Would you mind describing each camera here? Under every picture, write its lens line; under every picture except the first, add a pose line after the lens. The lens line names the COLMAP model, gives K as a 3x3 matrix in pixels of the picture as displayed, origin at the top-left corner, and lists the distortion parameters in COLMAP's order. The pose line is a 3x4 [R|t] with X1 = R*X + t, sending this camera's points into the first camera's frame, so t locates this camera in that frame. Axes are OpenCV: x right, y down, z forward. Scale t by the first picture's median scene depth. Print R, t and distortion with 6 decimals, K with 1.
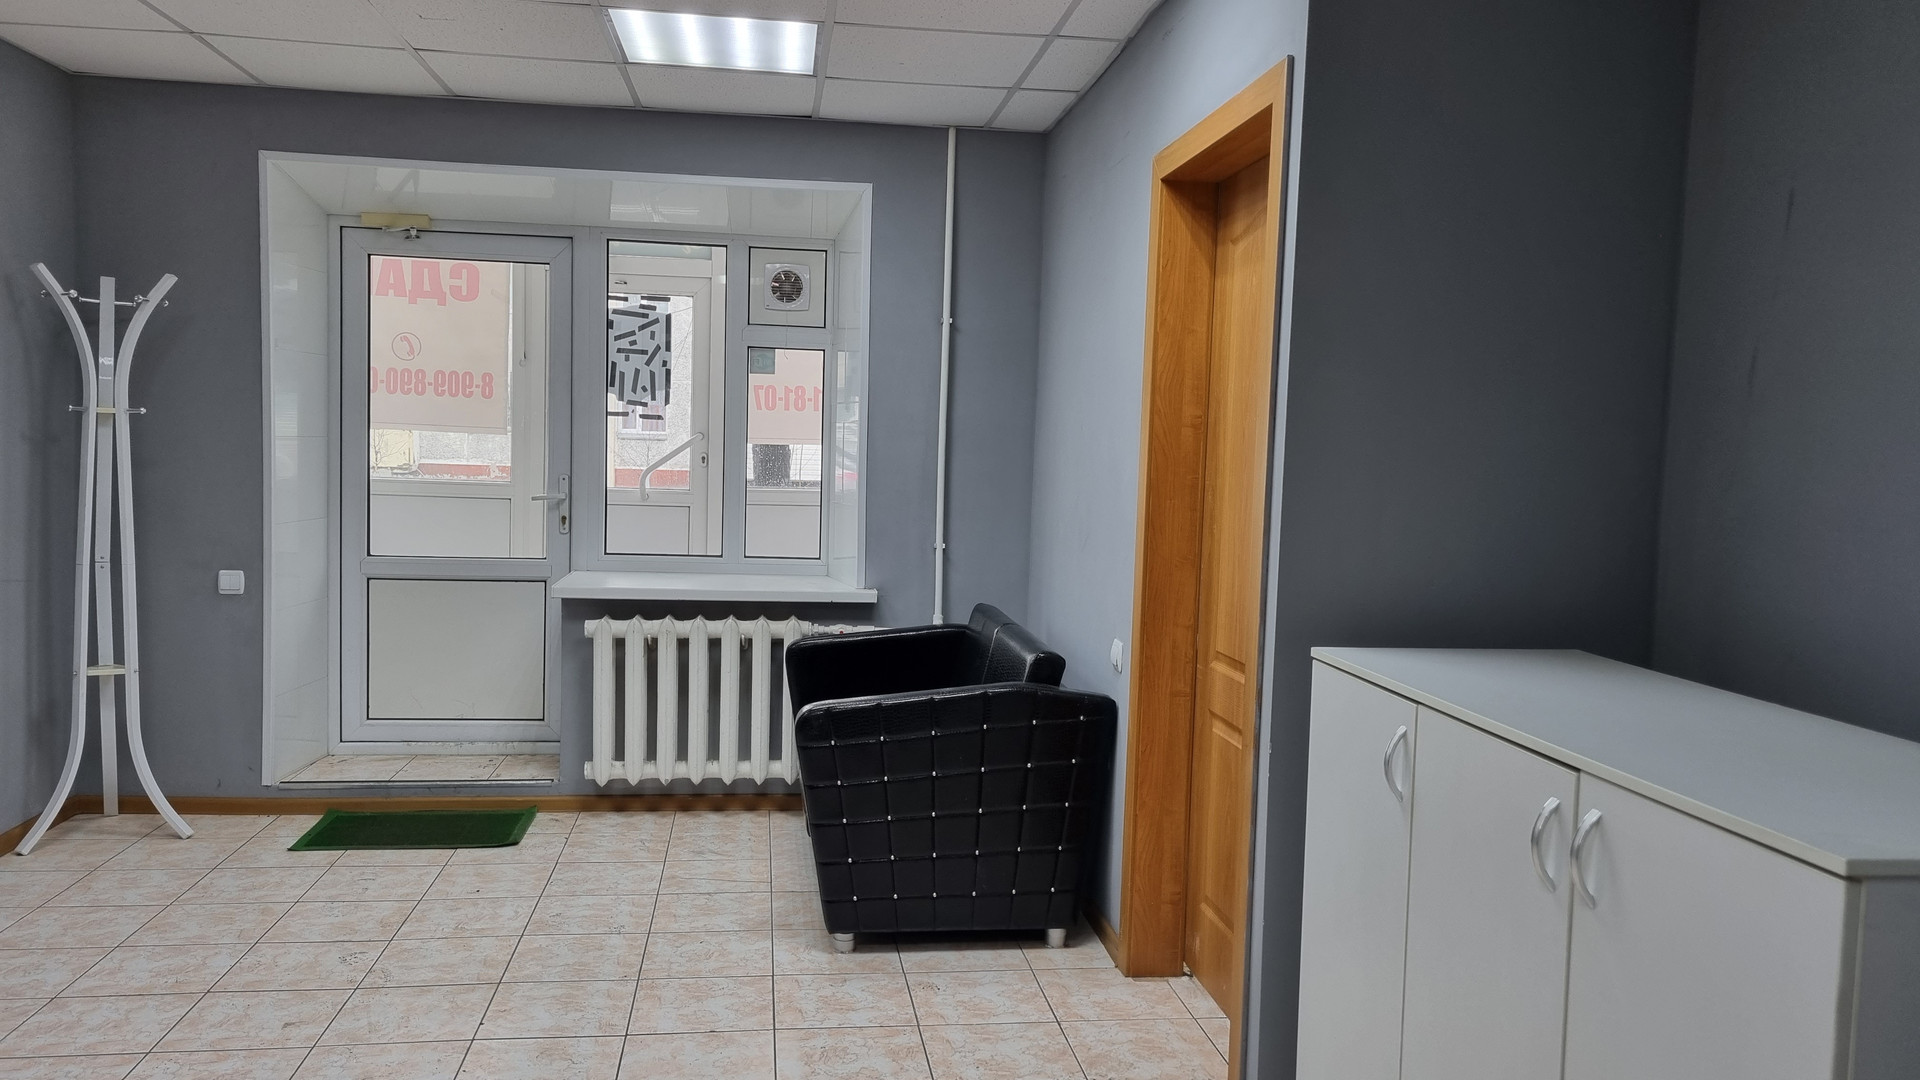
lens RADIAL K [[1430.4, 0, 964.3], [0, 1430.4, 554.0], [0, 0, 1]] dist [0.049416, -0.029399]
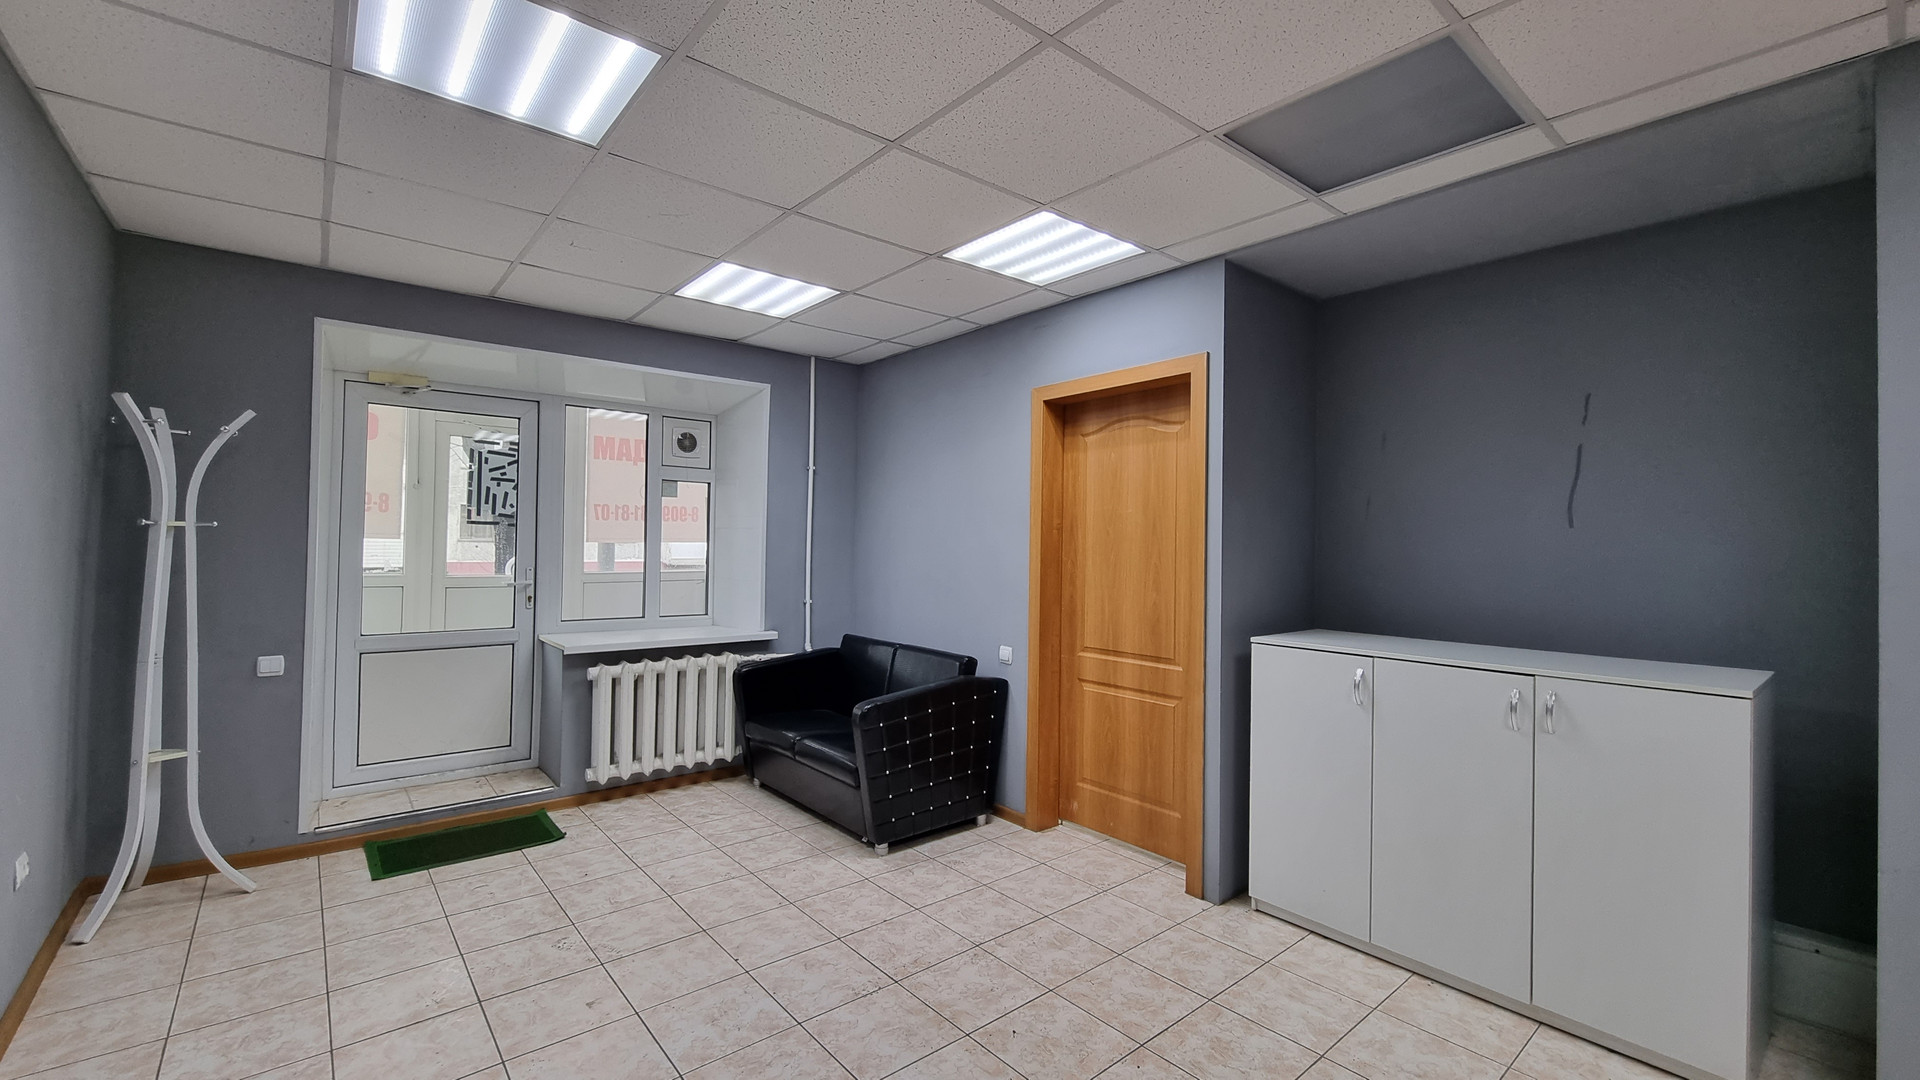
lens RADIAL K [[779.7, 0, 959.9], [0, 779.7, 537.3], [0, 0, 1]] dist [0.001690, -0.000308]
pose [[0.846033, -0.013099, 0.532970, -0.449905], [0.053796, 0.996693, -0.060900, -0.020096], [-0.530409, 0.080195, 0.843940, 0.176385]]
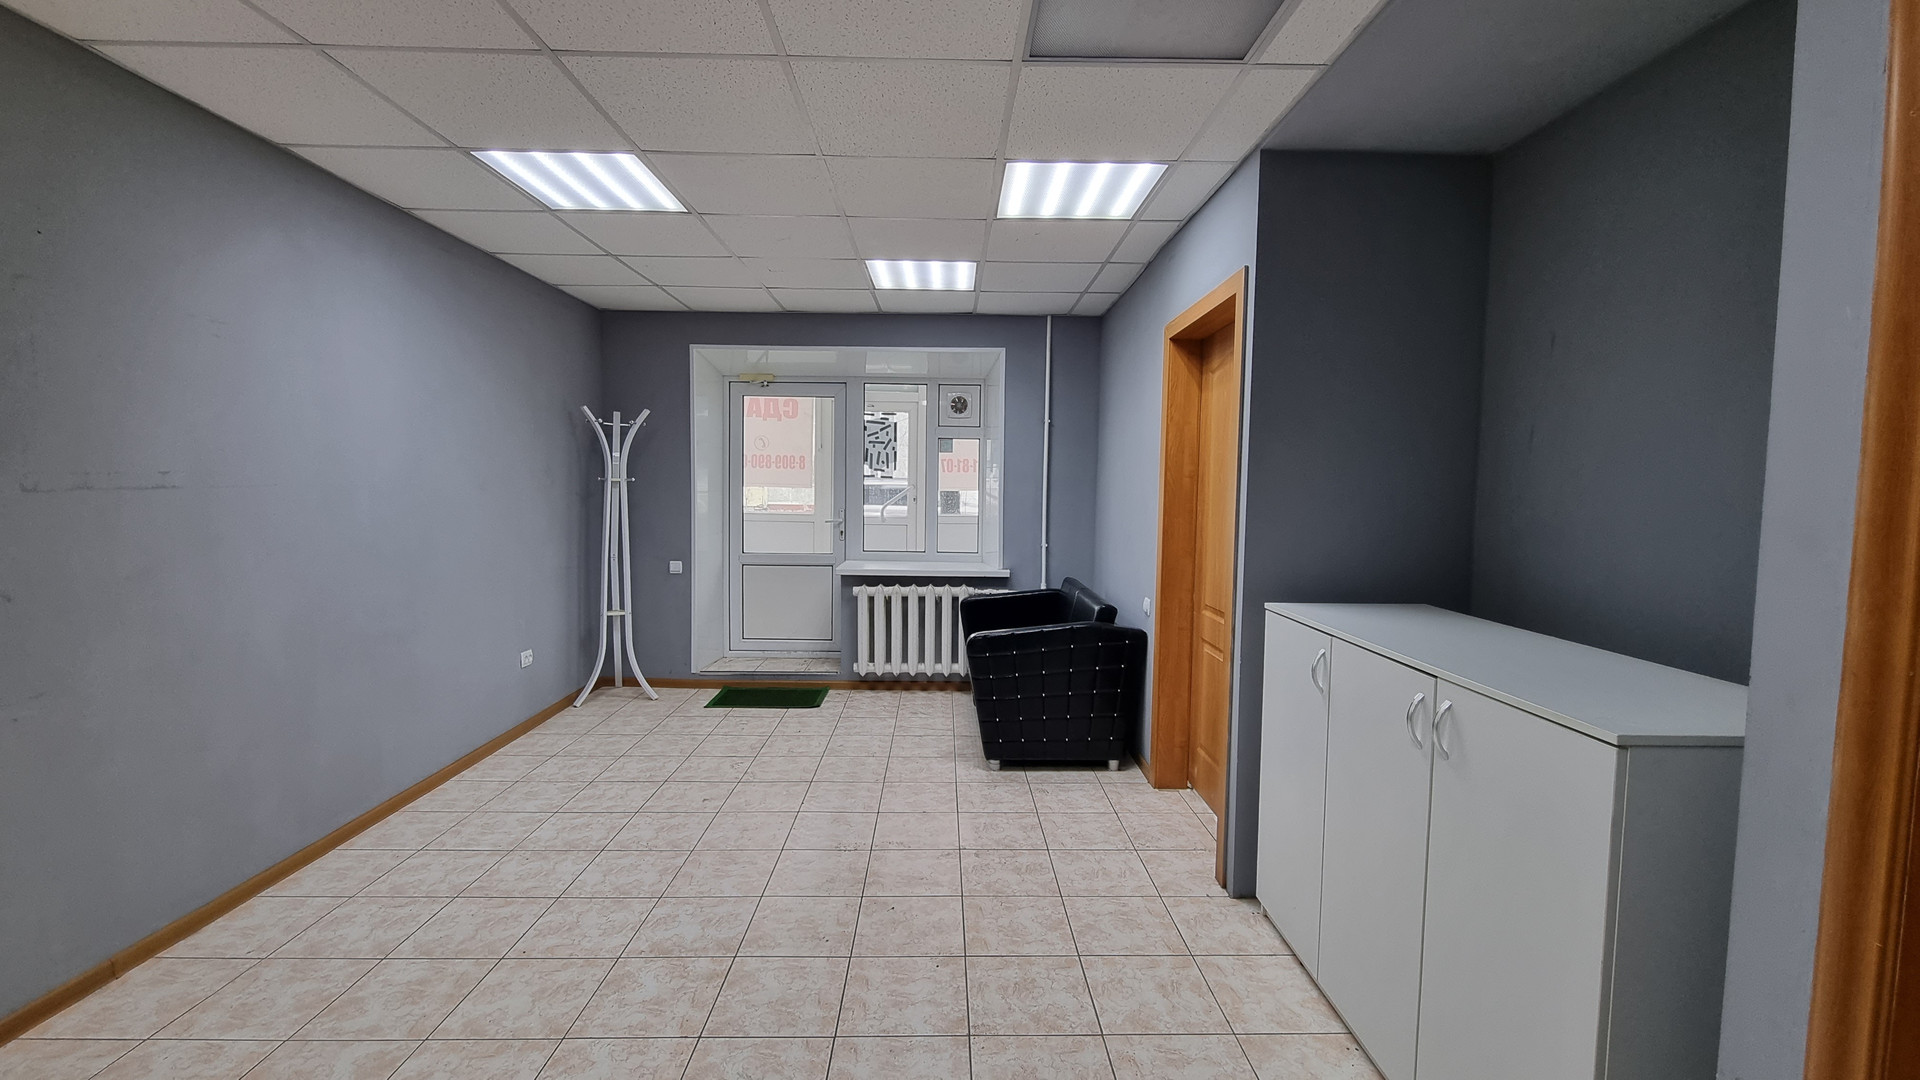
lens RADIAL K [[779.7, 0, 960.8], [0, 779.7, 535.6], [0, 0, 1]] dist [0.001690, -0.000308]
pose [[0.993006, -0.009769, -0.117659, -0.007439], [0.007701, 0.999808, -0.018017, -0.001294], [0.117812, 0.016984, 0.992891, 0.012512]]
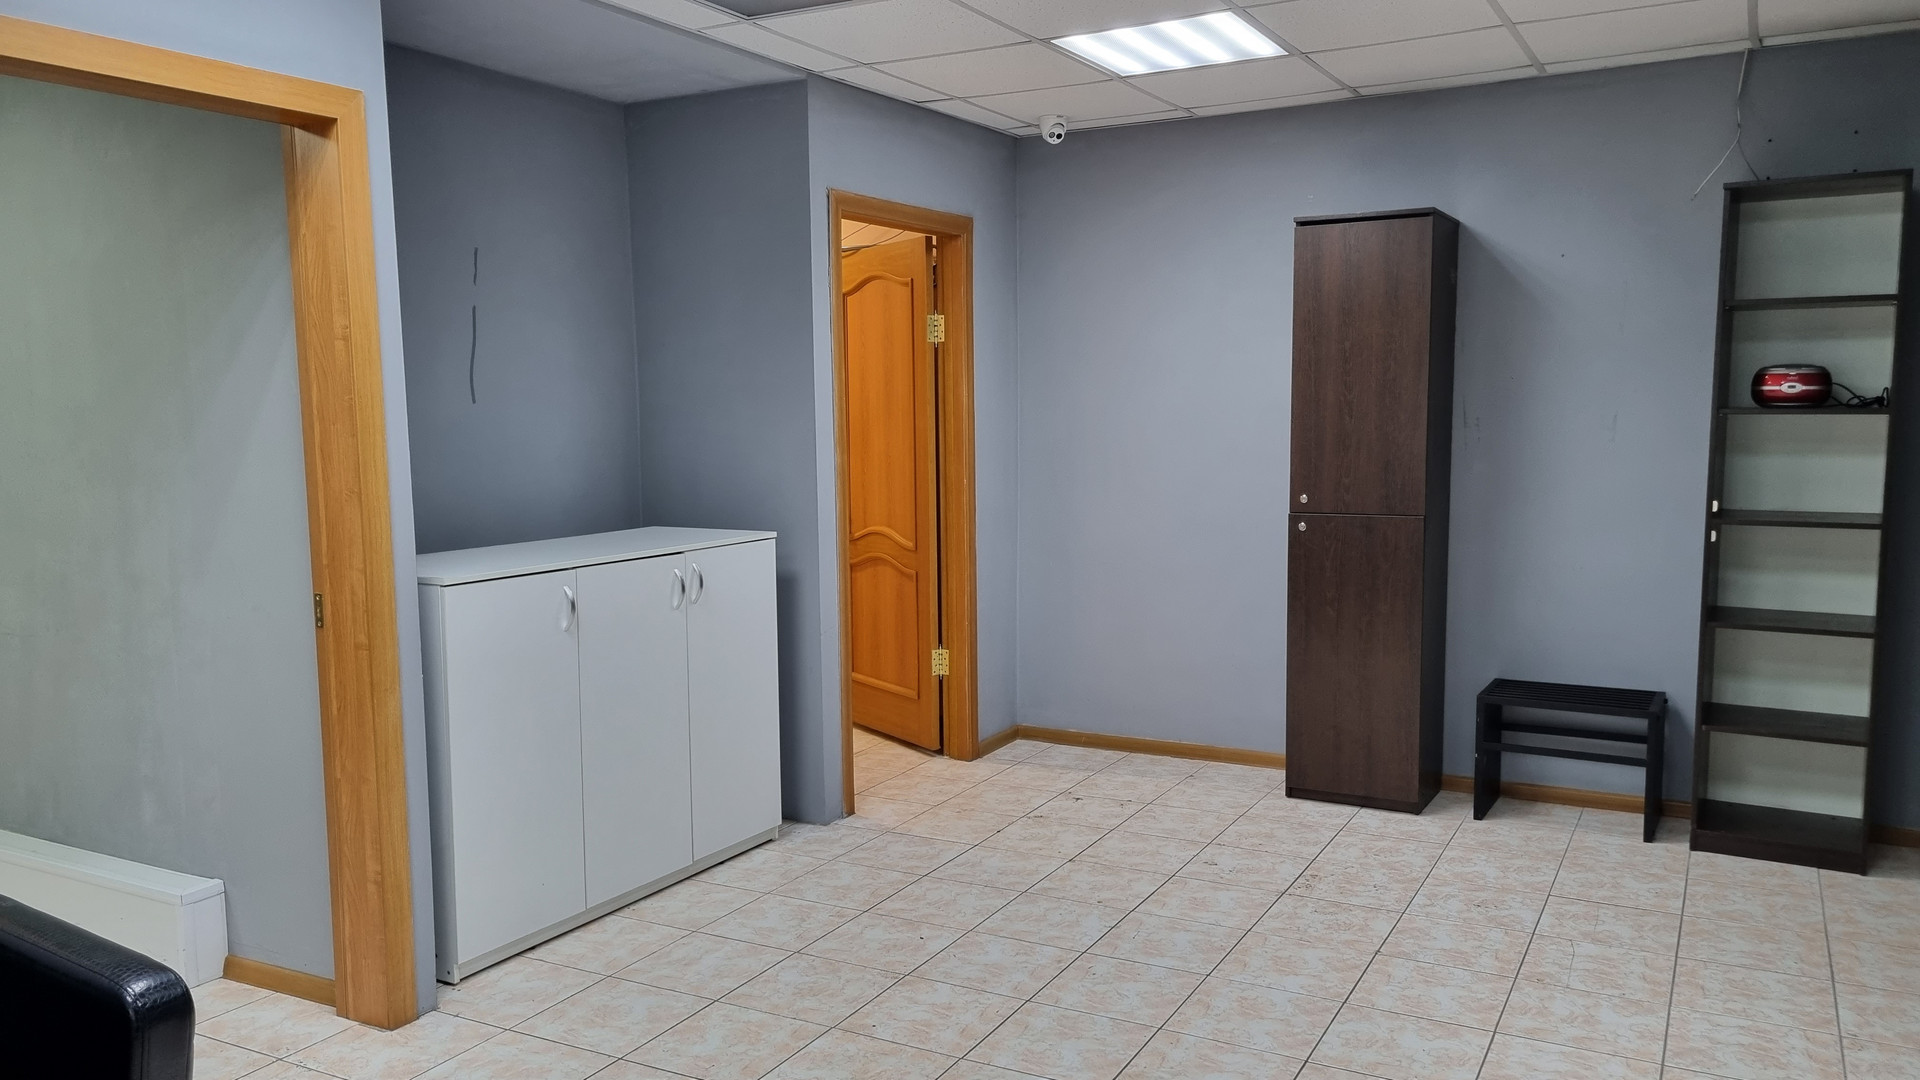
lens RADIAL K [[1430.4, 0, 971.1], [0, 1430.4, 551.9], [0, 0, 1]] dist [0.049416, -0.029399]
pose [[-0.806222, -0.085469, 0.585406, -0.592325], [0.030137, 0.982292, 0.184918, -0.121461], [-0.590845, 0.166728, -0.789370, 1.132542]]
